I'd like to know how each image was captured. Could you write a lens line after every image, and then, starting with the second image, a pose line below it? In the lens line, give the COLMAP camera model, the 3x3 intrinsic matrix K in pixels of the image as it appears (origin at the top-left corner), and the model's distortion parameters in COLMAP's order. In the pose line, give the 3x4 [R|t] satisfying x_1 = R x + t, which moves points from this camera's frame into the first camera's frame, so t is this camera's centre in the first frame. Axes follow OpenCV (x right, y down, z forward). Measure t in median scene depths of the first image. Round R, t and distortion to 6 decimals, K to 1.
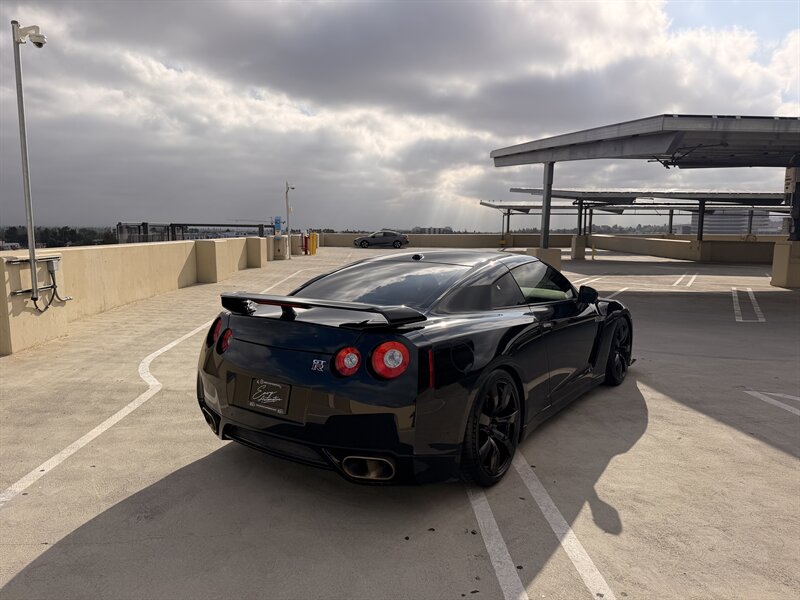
lens RADIAL K [[563.0, 0, 394.2], [0, 563.0, 324.9], [0, 0, 1]] dist [0.044032, -0.058027]
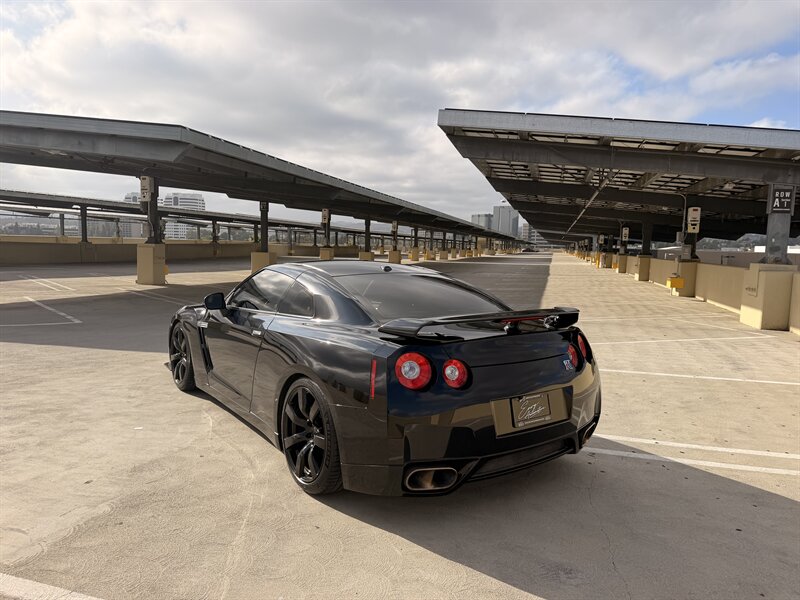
lens RADIAL K [[563.0, 0, 406.4], [0, 563.0, 306.8], [0, 0, 1]] dist [0.044032, -0.058027]
pose [[0.295956, -0.097591, 0.950203, -0.238203], [0.125797, 0.990085, 0.062505, -0.028835], [-0.946882, 0.101034, 0.305298, 0.169125]]
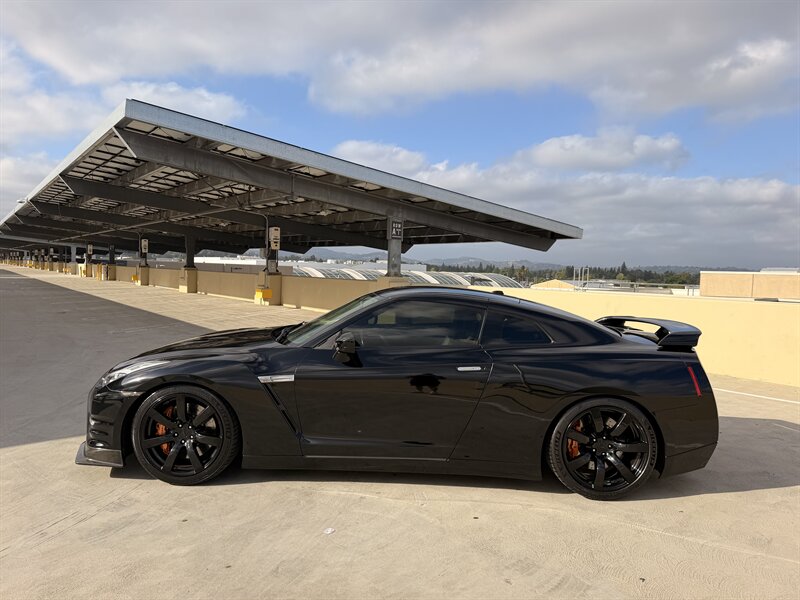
lens RADIAL K [[563.0, 0, 395.7], [0, 563.0, 296.8], [0, 0, 1]] dist [0.044032, -0.058027]
pose [[-0.579902, -0.057600, 0.812648, -0.191892], [0.097583, 0.985405, 0.139480, -0.074058], [-0.808821, 0.160185, -0.565817, 0.454311]]
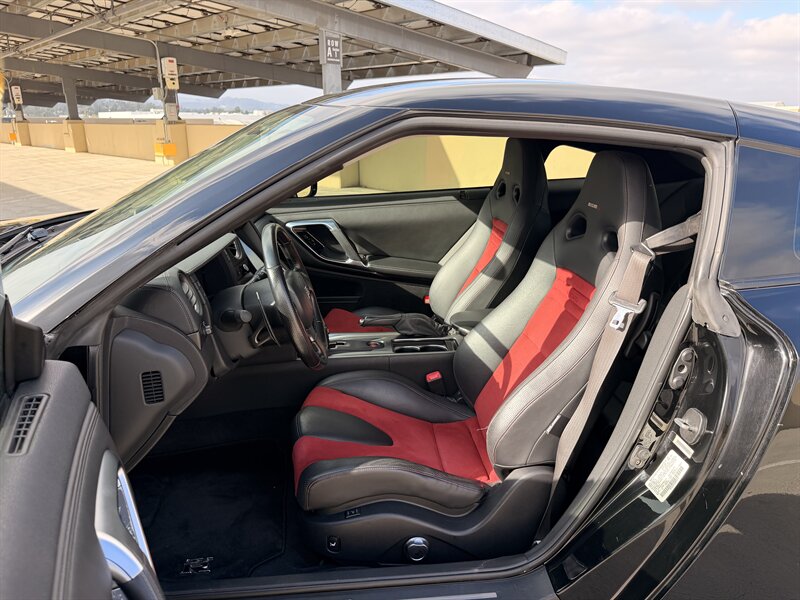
lens RADIAL K [[563.0, 0, 401.6], [0, 563.0, 284.6], [0, 0, 1]] dist [0.044032, -0.058027]
pose [[-0.673859, -0.204552, 0.709981, -0.035870], [0.116905, 0.919292, 0.375813, -0.042528], [-0.729553, 0.336245, -0.595560, 0.354283]]
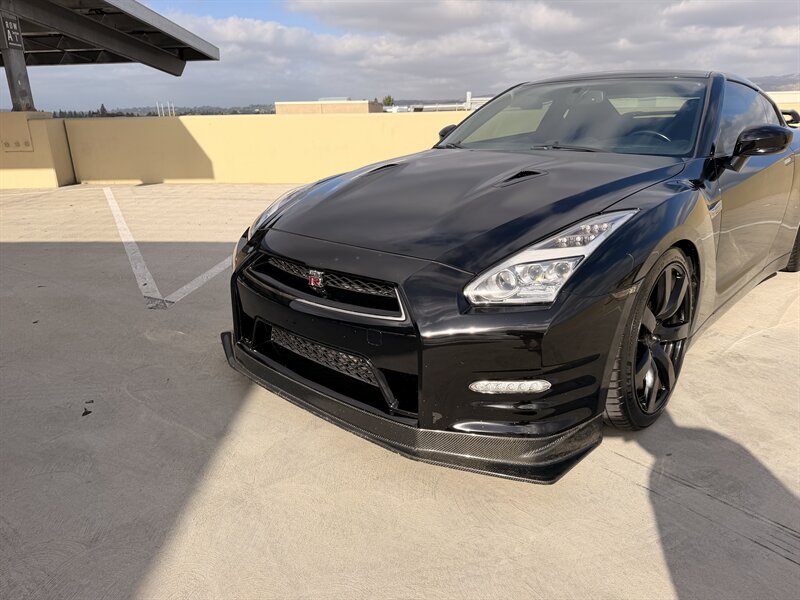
lens RADIAL K [[563.0, 0, 402.7], [0, 563.0, 307.0], [0, 0, 1]] dist [0.044032, -0.058027]
pose [[-0.995472, -0.016608, 0.093597, 0.084706], [0.028724, 0.886037, 0.462724, -0.061397], [-0.090615, 0.463318, -0.881547, 0.514741]]
